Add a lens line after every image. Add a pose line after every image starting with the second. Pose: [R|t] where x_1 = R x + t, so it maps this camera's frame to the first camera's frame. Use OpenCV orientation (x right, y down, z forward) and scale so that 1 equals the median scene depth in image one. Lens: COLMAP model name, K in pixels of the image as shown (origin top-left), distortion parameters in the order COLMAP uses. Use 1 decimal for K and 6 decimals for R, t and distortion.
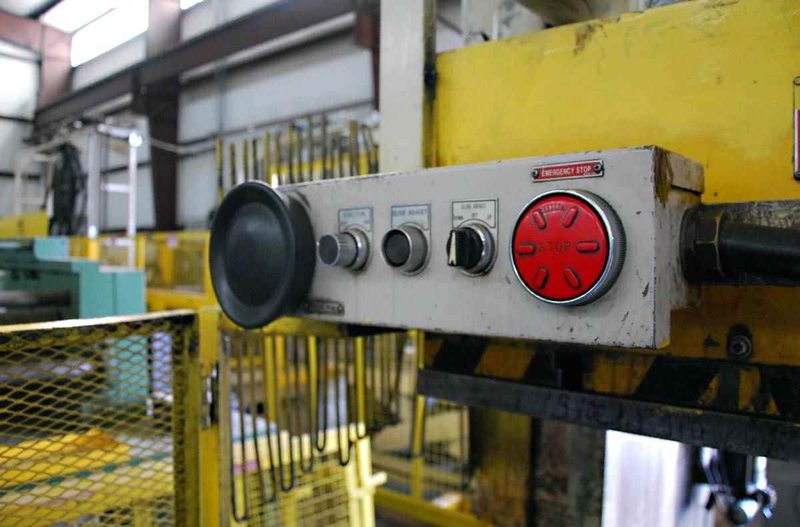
lens RADIAL K [[628.6, 0, 400.0], [0, 628.6, 263.5], [0, 0, 1]] dist [-0.120822, -0.000113]
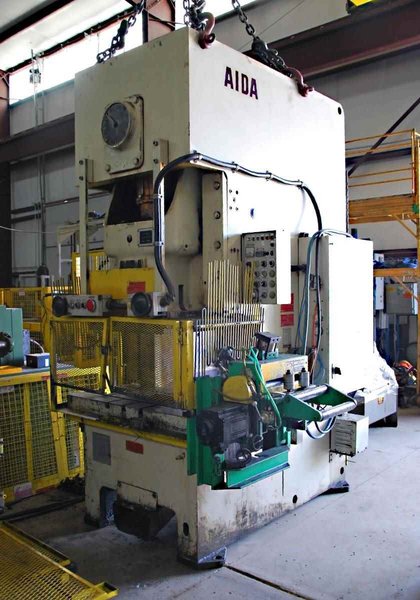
lens RADIAL K [[565.5, 0, 209.8], [0, 565.5, 309.9], [0, 0, 1]] dist [-0.075262, -0.001147]
pose [[0.999729, -0.022876, 0.004265, 0.993773], [0.022780, 0.999511, 0.021400, -0.050661], [-0.004752, -0.021297, 0.999762, -3.682318]]
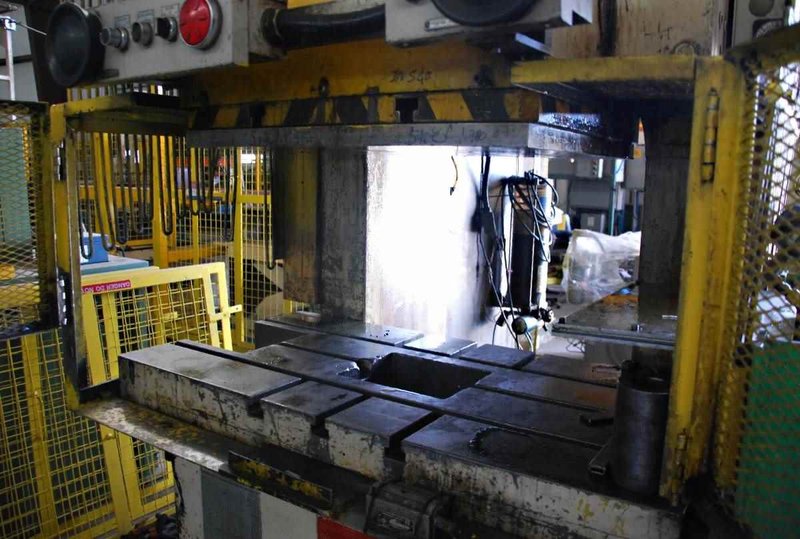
lens RADIAL K [[655.0, 0, 400.0], [0, 655.0, 269.5], [0, 0, 1]] dist [-0.117013, 0.082734]
pose [[0.992437, -0.010347, 0.122315, 0.338973], [-0.006833, 0.990240, 0.139207, 0.258662], [-0.122562, -0.138990, 0.982680, -0.701586]]
